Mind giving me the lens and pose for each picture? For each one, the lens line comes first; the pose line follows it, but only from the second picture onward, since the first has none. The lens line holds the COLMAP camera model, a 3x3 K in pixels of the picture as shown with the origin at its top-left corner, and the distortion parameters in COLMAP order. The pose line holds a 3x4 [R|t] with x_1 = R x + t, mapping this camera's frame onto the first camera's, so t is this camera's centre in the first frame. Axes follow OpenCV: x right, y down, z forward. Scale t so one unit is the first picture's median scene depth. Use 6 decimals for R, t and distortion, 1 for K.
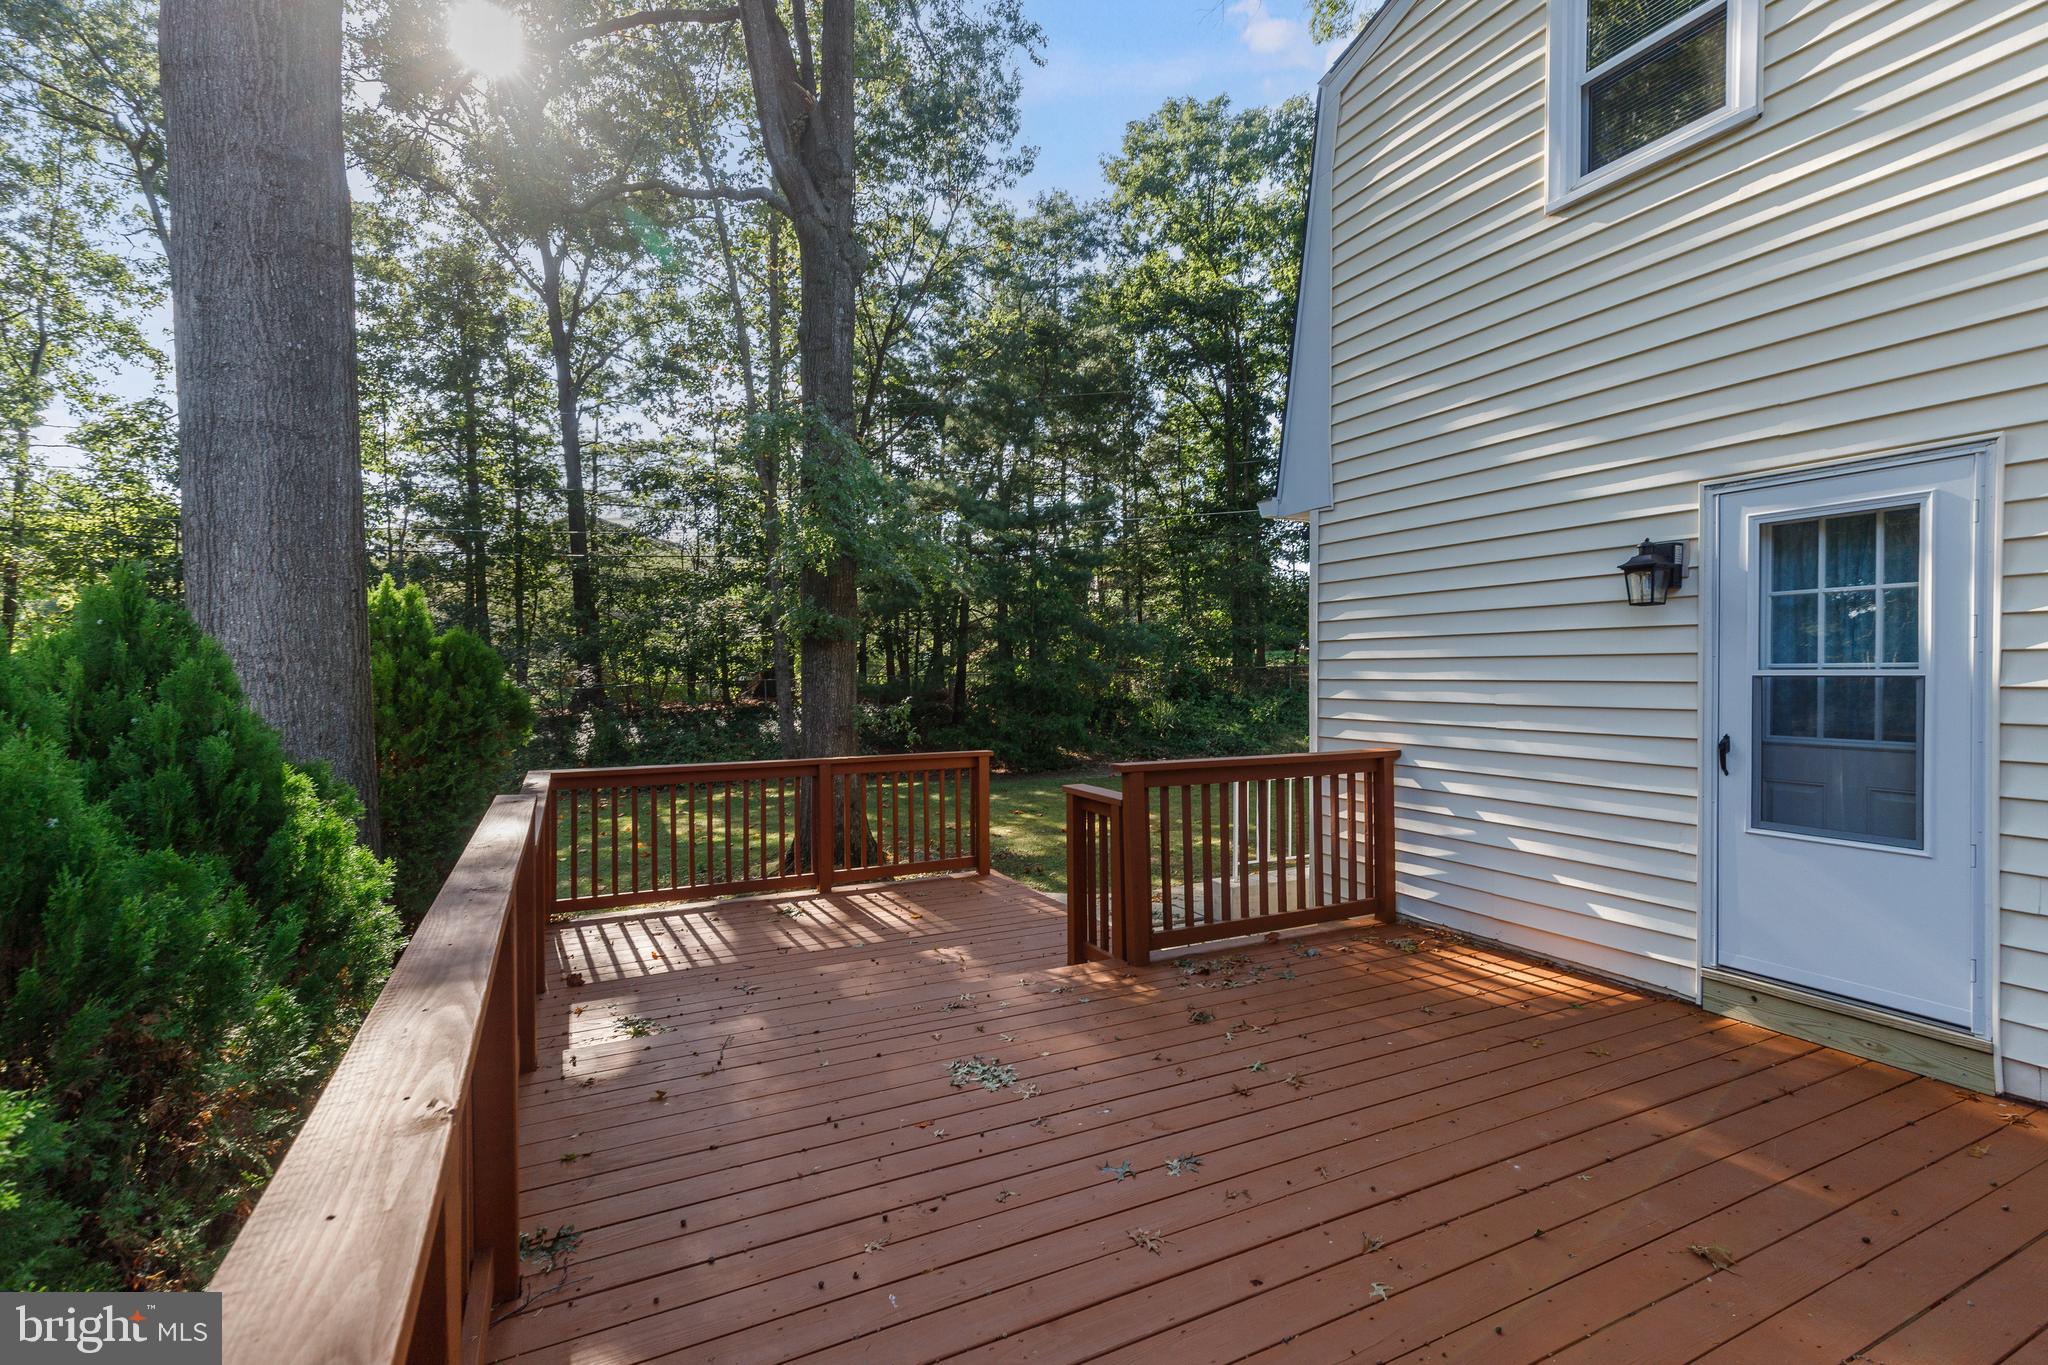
lens RADIAL K [[920.7, 0, 1020.0], [0, 920.7, 681.8], [0, 0, 1]] dist [0.008961, -0.001029]
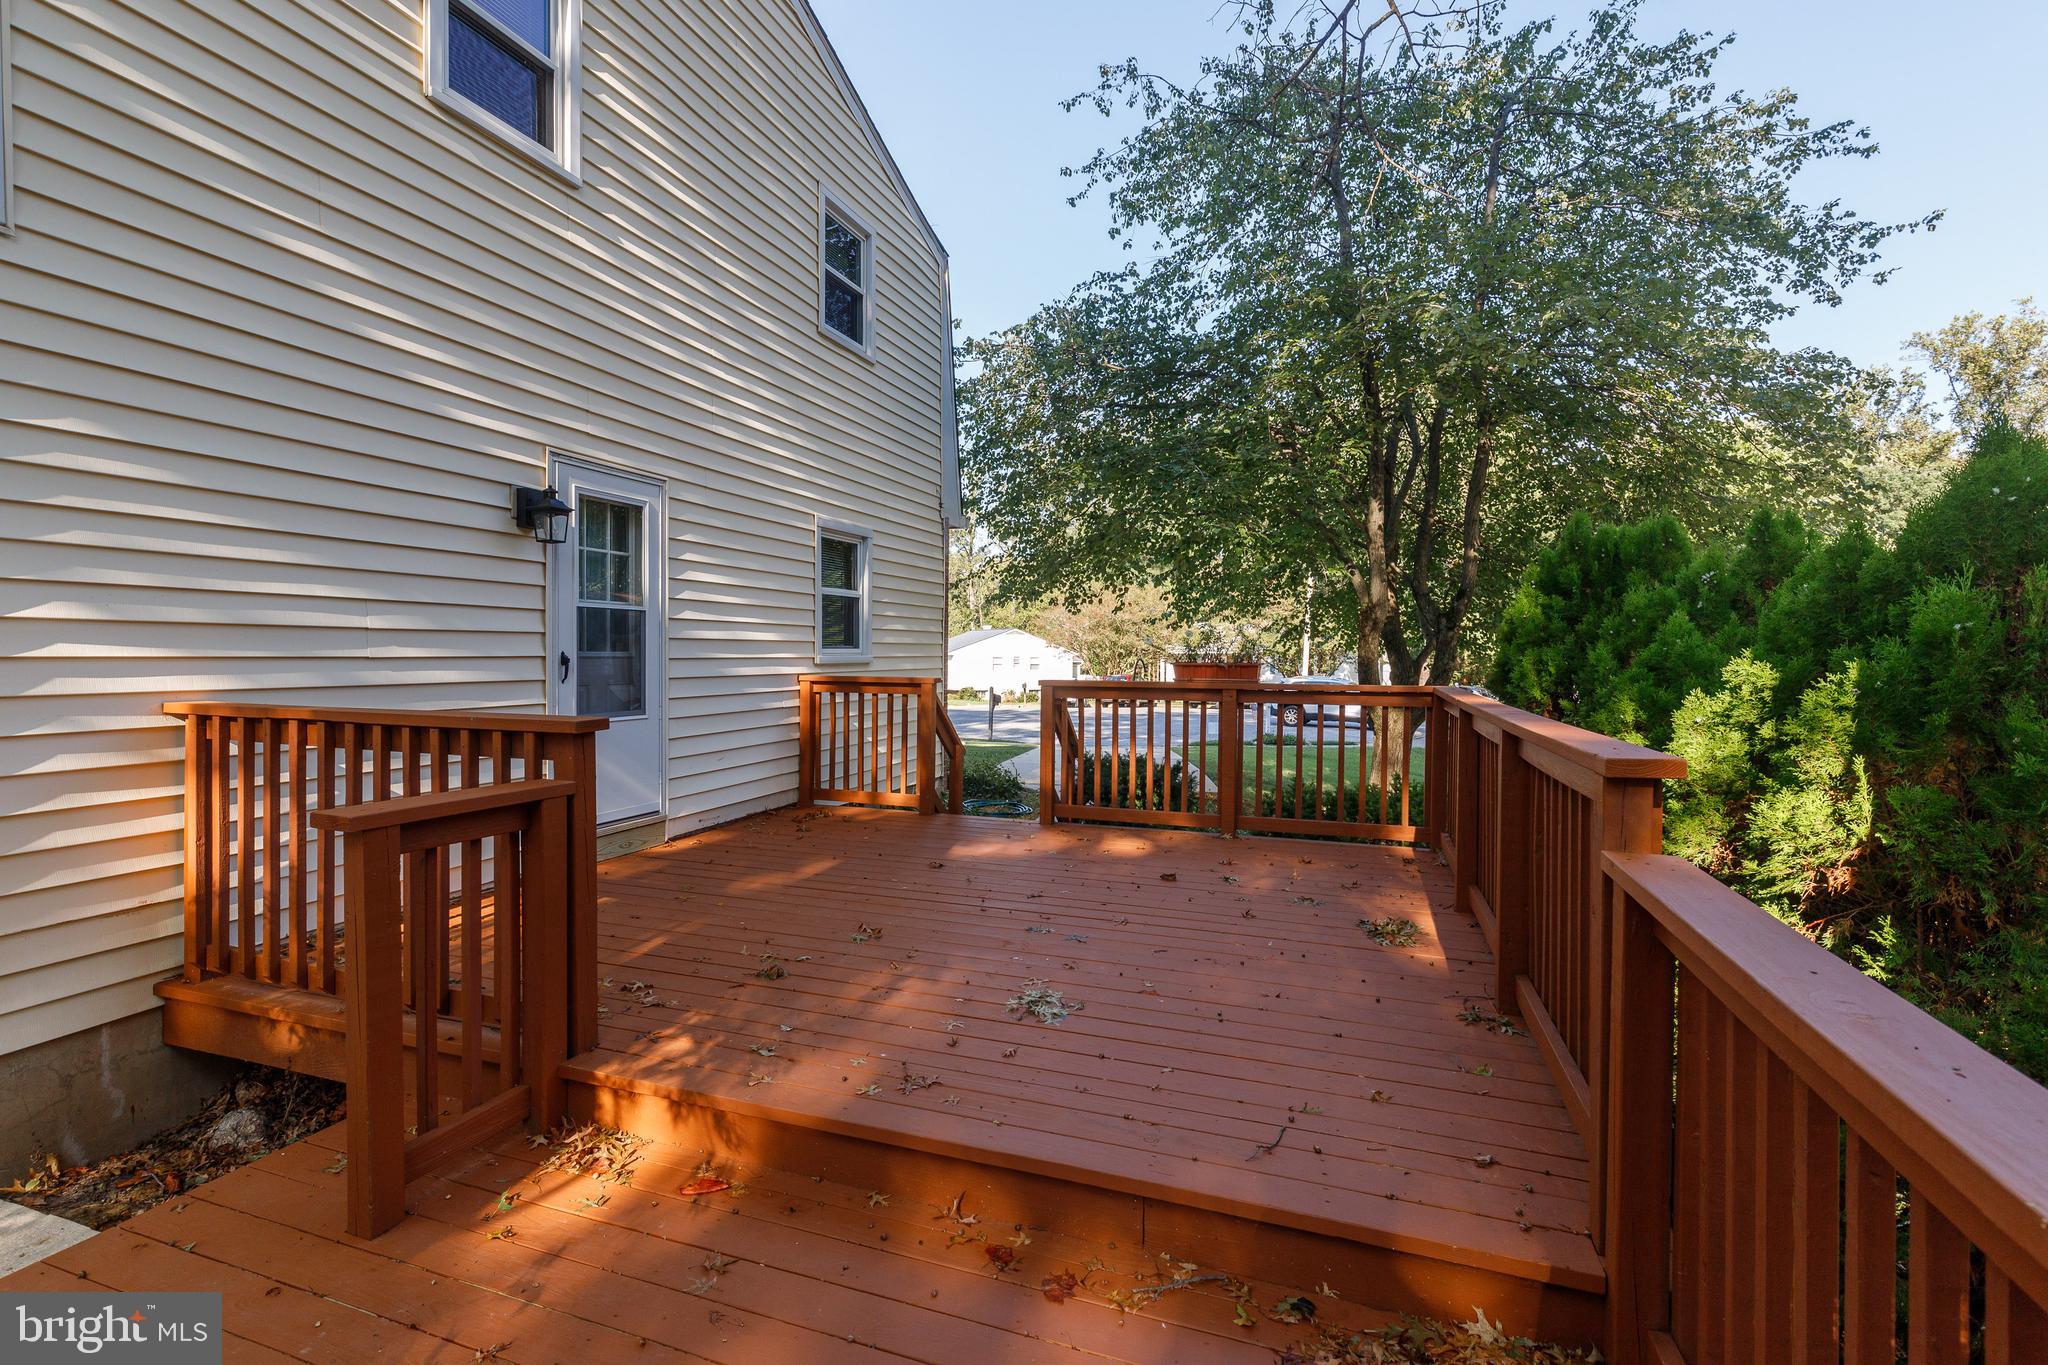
lens RADIAL K [[920.7, 0, 1016.1], [0, 920.7, 660.5], [0, 0, 1]] dist [0.008961, -0.001029]
pose [[-0.688868, -0.010090, 0.724817, -0.534706], [-0.002857, 0.999933, 0.011204, 0.048338], [-0.724882, 0.005647, -0.688850, 1.275549]]
